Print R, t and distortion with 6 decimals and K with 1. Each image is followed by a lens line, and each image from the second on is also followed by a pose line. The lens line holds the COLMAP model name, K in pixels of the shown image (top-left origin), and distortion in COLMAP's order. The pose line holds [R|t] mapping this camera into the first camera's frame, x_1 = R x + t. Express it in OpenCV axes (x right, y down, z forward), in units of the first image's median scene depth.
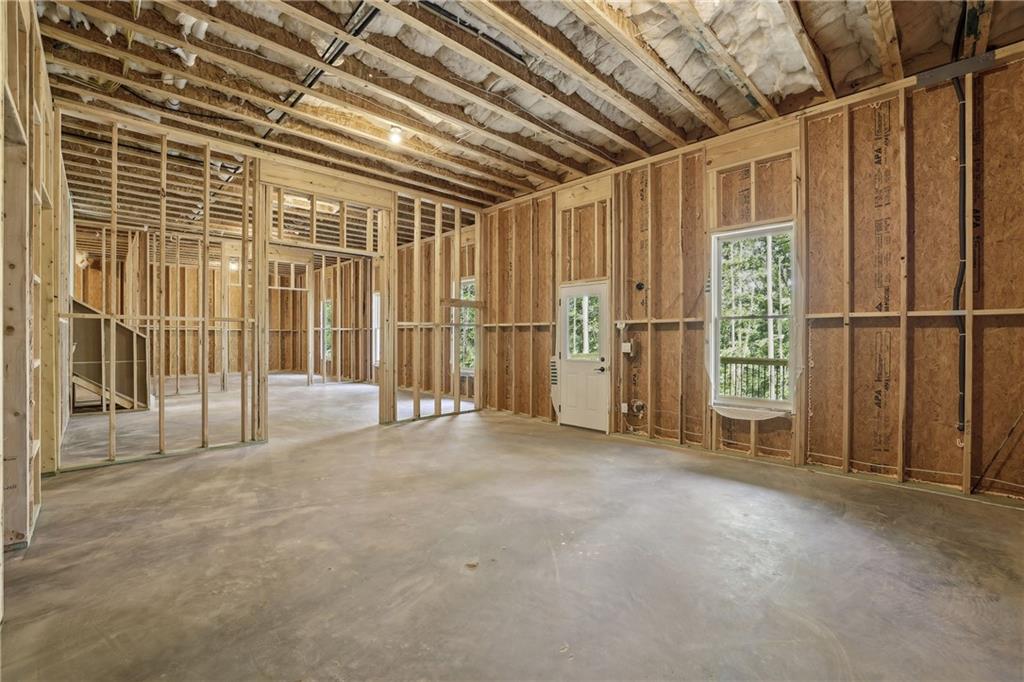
lens RADIAL K [[446.7, 0, 512.0], [0, 446.7, 341.0], [0, 0, 1]] dist [-0.061650, 0.021692]
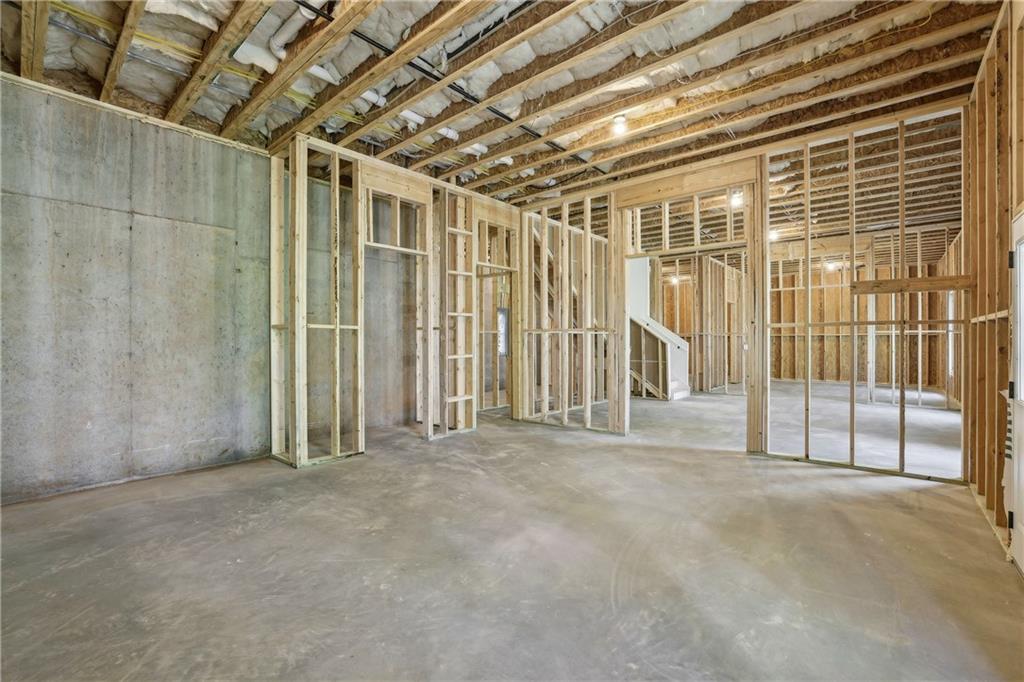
lens RADIAL K [[446.7, 0, 512.0], [0, 446.7, 341.0], [0, 0, 1]] dist [-0.061650, 0.021692]
pose [[0.065900, -0.002988, -0.997822, 0.821723], [-0.008486, 0.999958, -0.003555, -0.010343], [0.997790, 0.008702, 0.065871, 0.919673]]
